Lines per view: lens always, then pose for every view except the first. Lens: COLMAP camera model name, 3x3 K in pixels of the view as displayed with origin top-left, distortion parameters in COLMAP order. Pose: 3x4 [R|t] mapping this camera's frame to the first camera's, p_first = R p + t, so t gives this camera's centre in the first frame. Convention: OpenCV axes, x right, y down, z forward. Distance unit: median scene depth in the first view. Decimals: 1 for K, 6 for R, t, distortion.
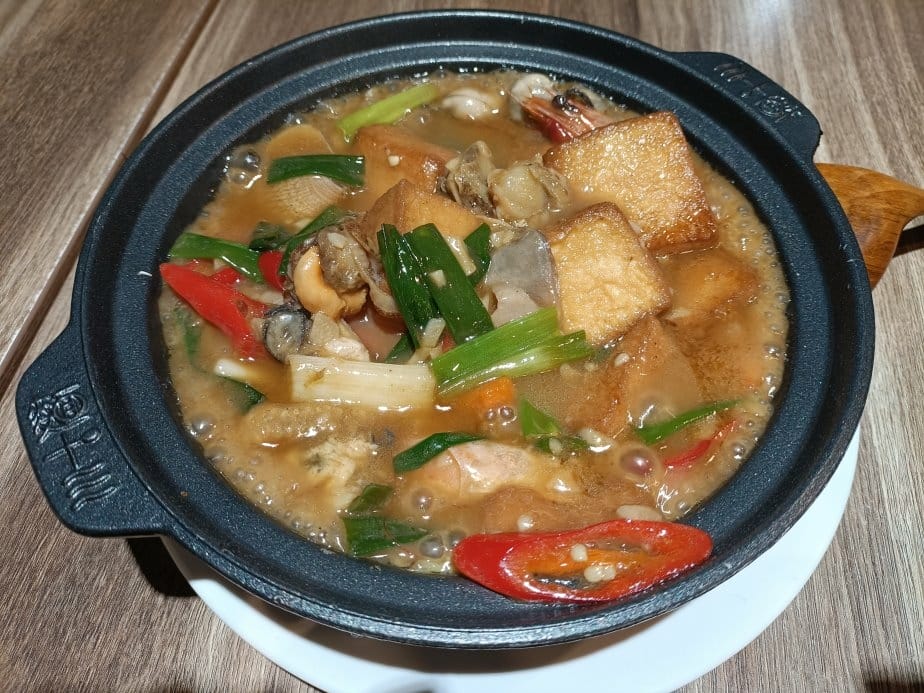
lens RADIAL K [[712.1, 0, 463.9], [0, 712.1, 344.3], [0, 0, 1]] dist [-0.029198, 0.010663]
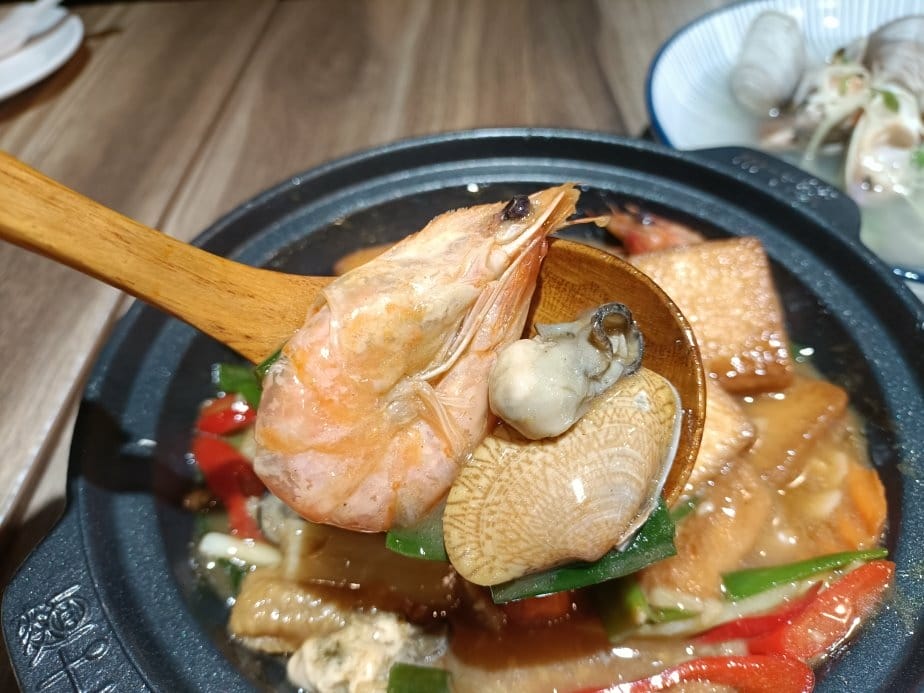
lens RADIAL K [[712.1, 0, 462.2], [0, 712.1, 344.0], [0, 0, 1]] dist [-0.029198, 0.010663]
pose [[0.993740, -0.106990, 0.032156, -0.092865], [0.110937, 0.979000, -0.171030, -0.029674], [-0.013182, 0.173526, 0.984741, 0.127267]]
